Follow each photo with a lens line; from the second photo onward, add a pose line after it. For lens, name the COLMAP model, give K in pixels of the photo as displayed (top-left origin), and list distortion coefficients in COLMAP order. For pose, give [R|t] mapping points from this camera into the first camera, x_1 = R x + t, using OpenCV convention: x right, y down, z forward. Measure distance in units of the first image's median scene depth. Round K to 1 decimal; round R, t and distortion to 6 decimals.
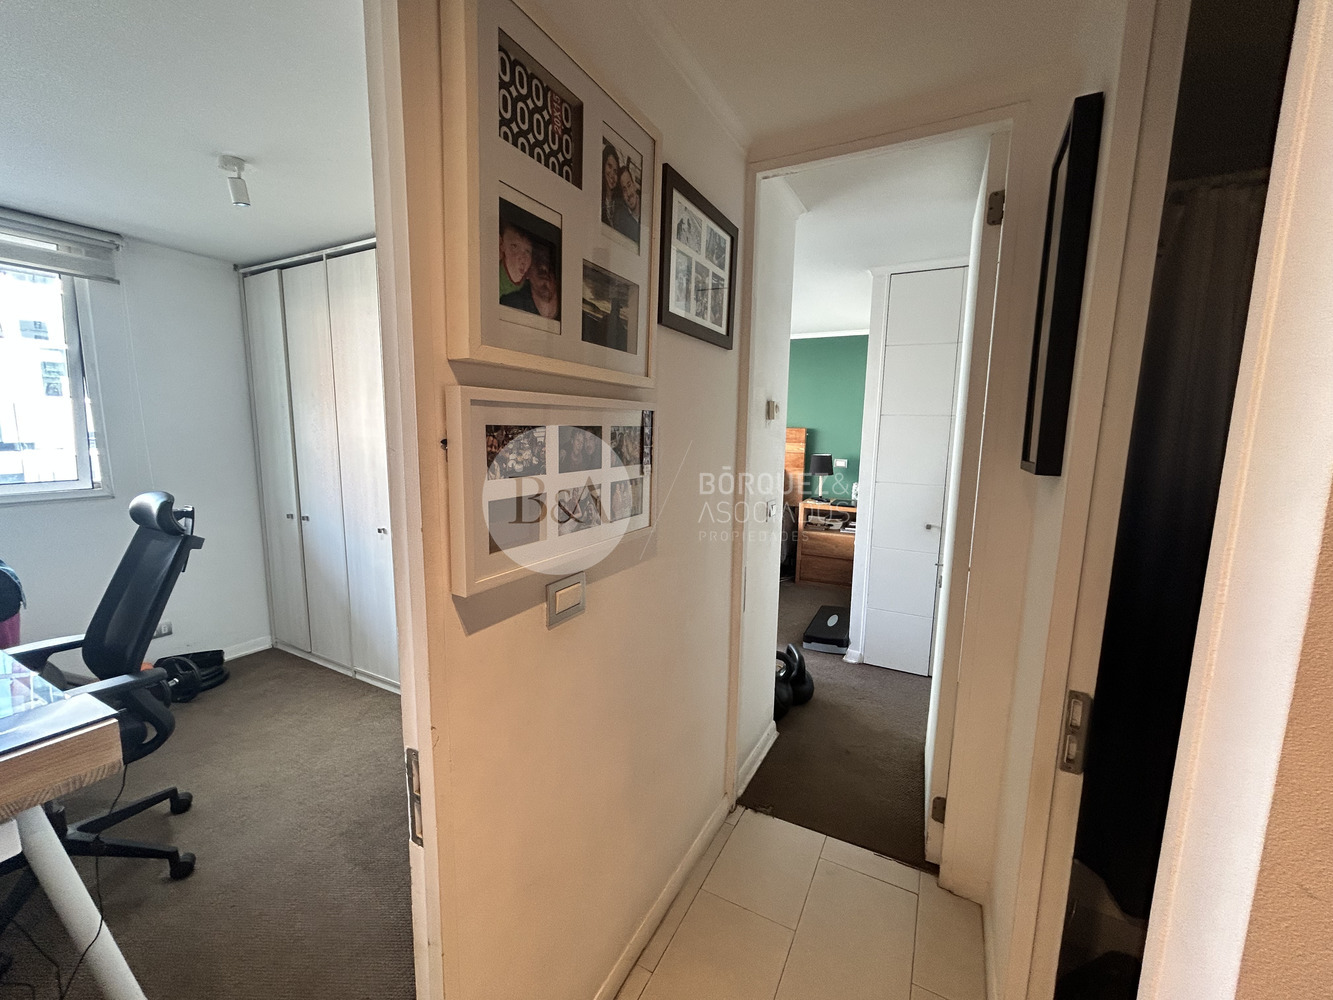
lens RADIAL K [[537.1, 0, 664.8], [0, 537.1, 500.1], [0, 0, 1]] dist [0.003472, -0.000950]
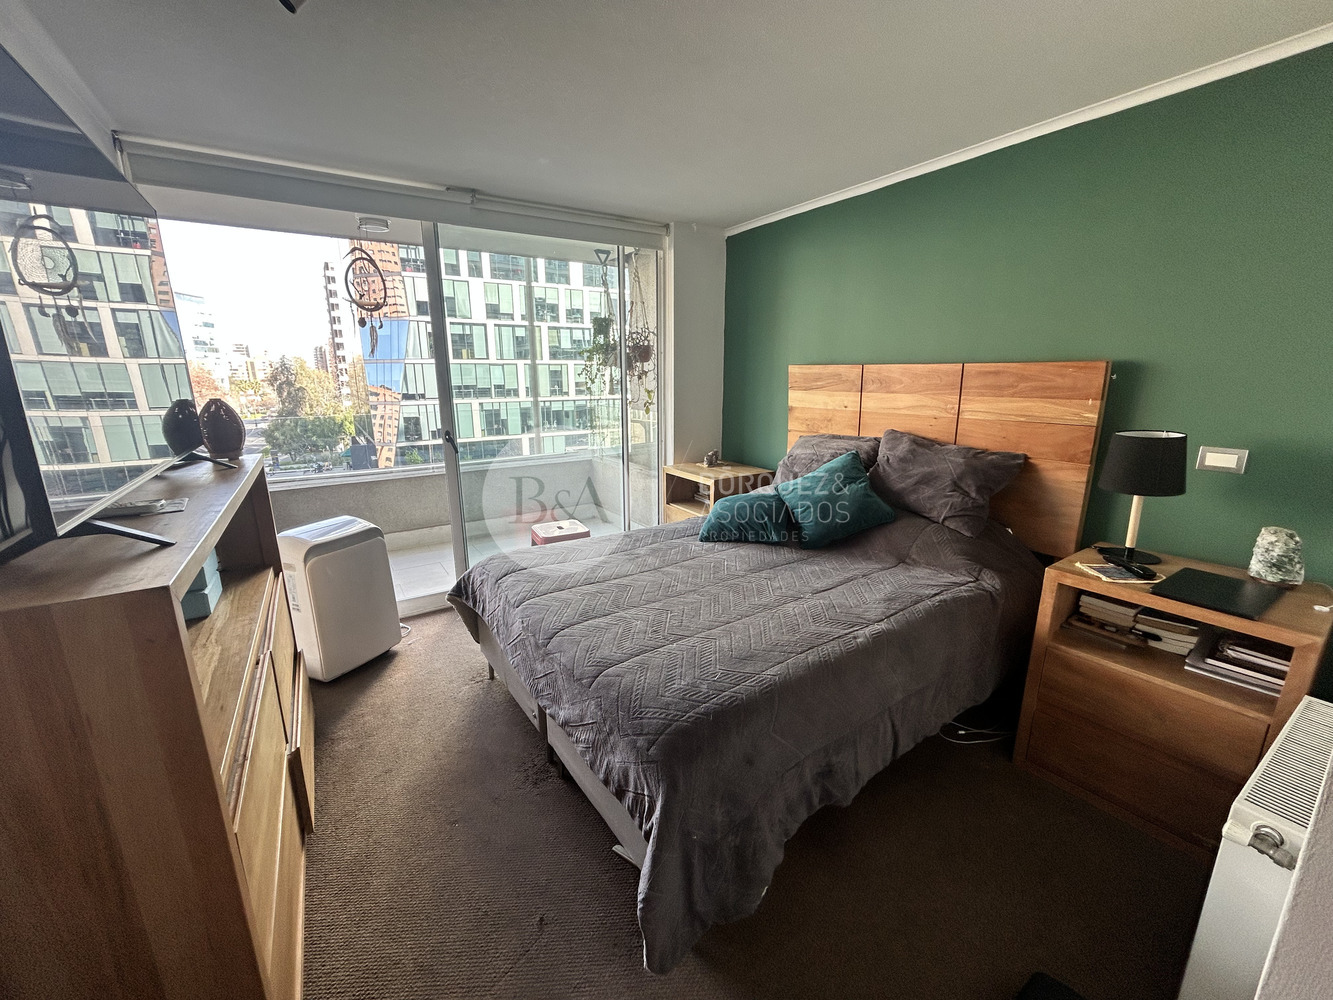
lens RADIAL K [[537.1, 0, 669.5], [0, 537.1, 496.9], [0, 0, 1]] dist [0.003472, -0.000950]
pose [[0.882217, 0.095502, -0.461055, 0.303401], [-0.052159, 0.993010, 0.105885, -0.108571], [0.467944, -0.069365, 0.881032, 0.905392]]
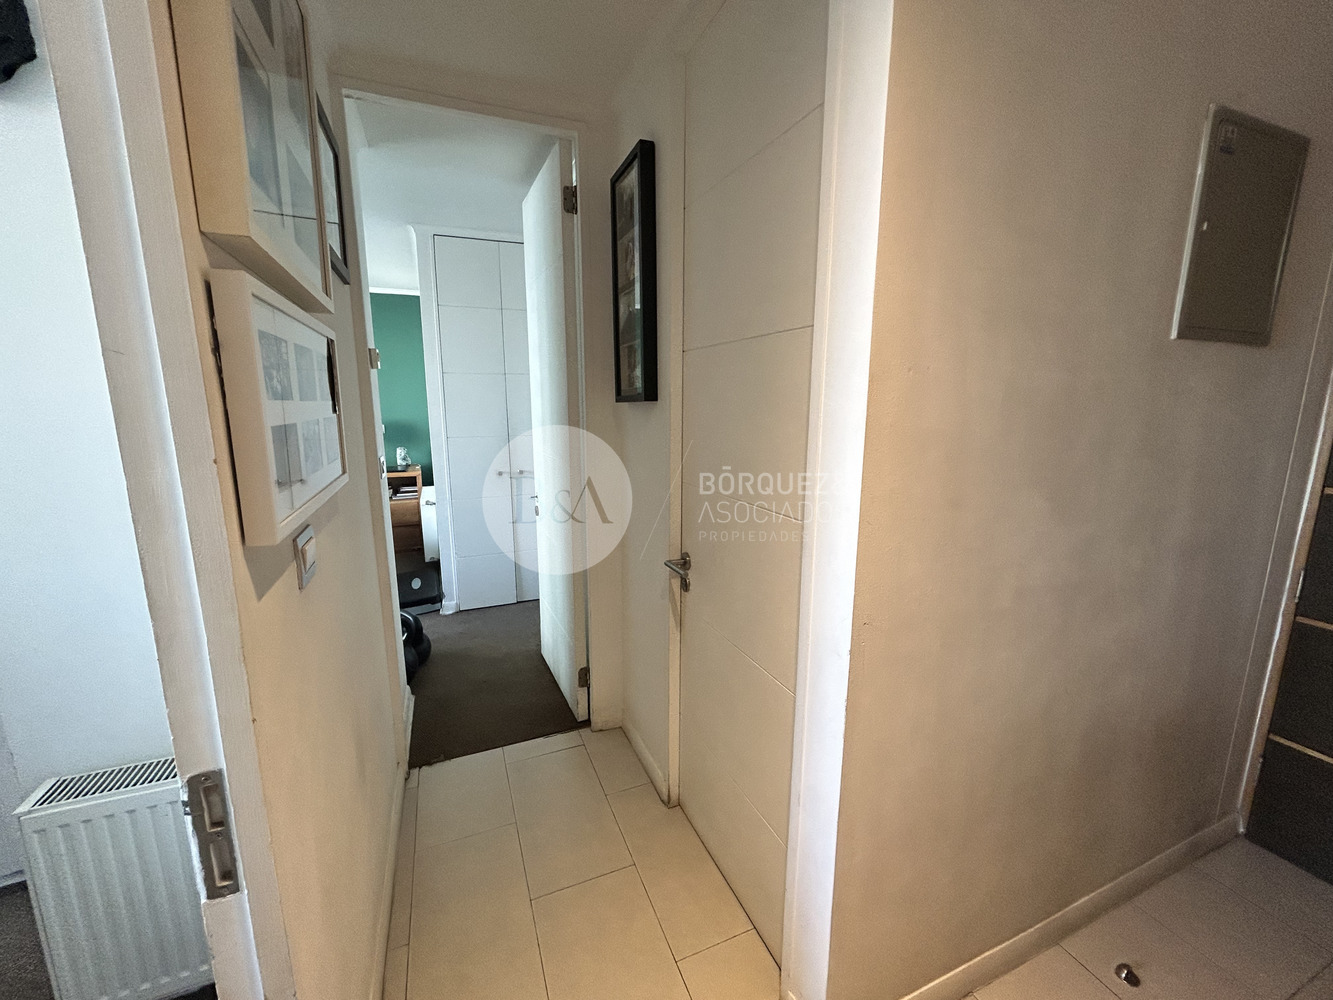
lens RADIAL K [[537.1, 0, 657.7], [0, 537.1, 497.9], [0, 0, 1]] dist [0.003472, -0.000950]
pose [[0.639900, -0.152744, 0.753125, -0.156735], [0.118031, 0.987953, 0.100084, 0.026351], [-0.759340, 0.024849, 0.650220, 0.013053]]
